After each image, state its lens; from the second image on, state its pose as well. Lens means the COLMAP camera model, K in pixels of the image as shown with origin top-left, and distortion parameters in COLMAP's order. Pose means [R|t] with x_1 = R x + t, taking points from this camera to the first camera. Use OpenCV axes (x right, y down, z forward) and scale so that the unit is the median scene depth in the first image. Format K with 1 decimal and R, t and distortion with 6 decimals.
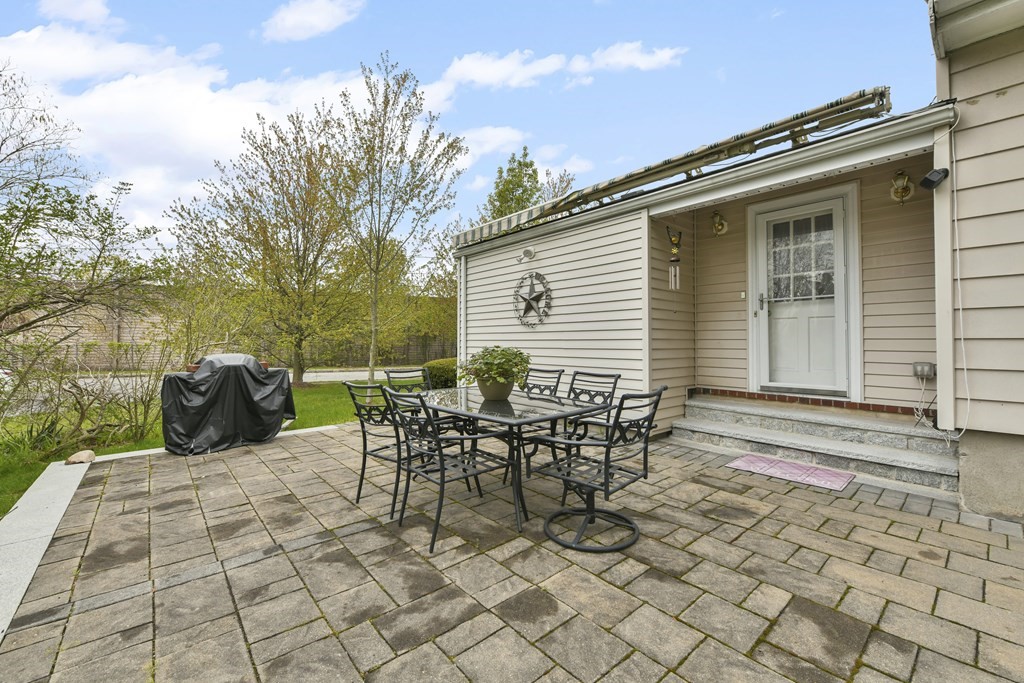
lens RADIAL K [[413.6, 0, 514.8], [0, 413.6, 339.4], [0, 0, 1]] dist [-0.000981, 0.000330]
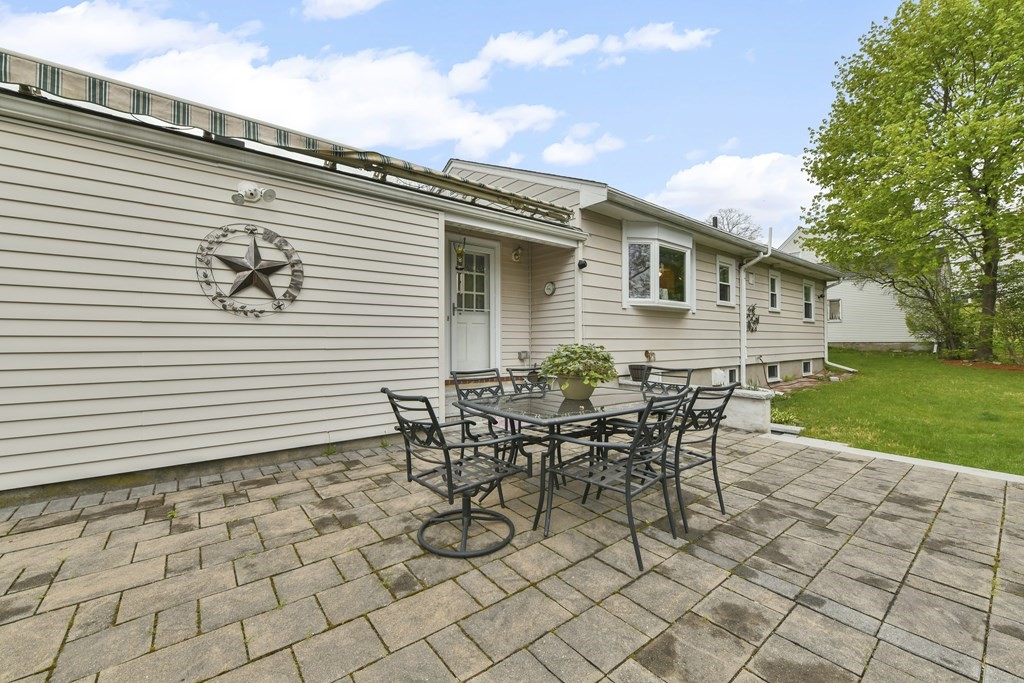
lens RADIAL K [[411.2, 0, 515.1], [0, 411.2, 338.0], [0, 0, 1]] dist [-0.000084, 0.000677]
pose [[0.041884, 0.008171, 0.999089, -0.895121], [-0.001845, 0.999965, -0.008101, 0.010960], [-0.999121, -0.001504, 0.041897, 0.979728]]
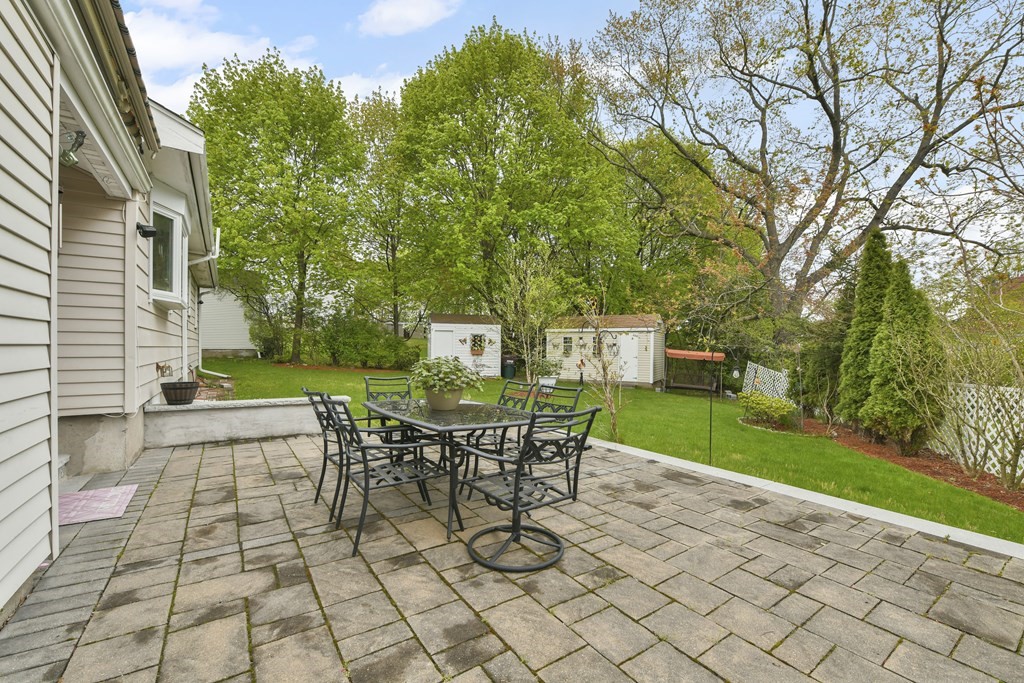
lens RADIAL K [[421.7, 0, 516.0], [0, 421.7, 351.5], [0, 0, 1]] dist [-0.000581, 0.000182]
pose [[-0.994286, -0.009428, 0.106331, -0.291951], [-0.009224, 0.999955, 0.002411, -0.001917], [-0.106349, 0.001416, -0.994328, 1.782140]]
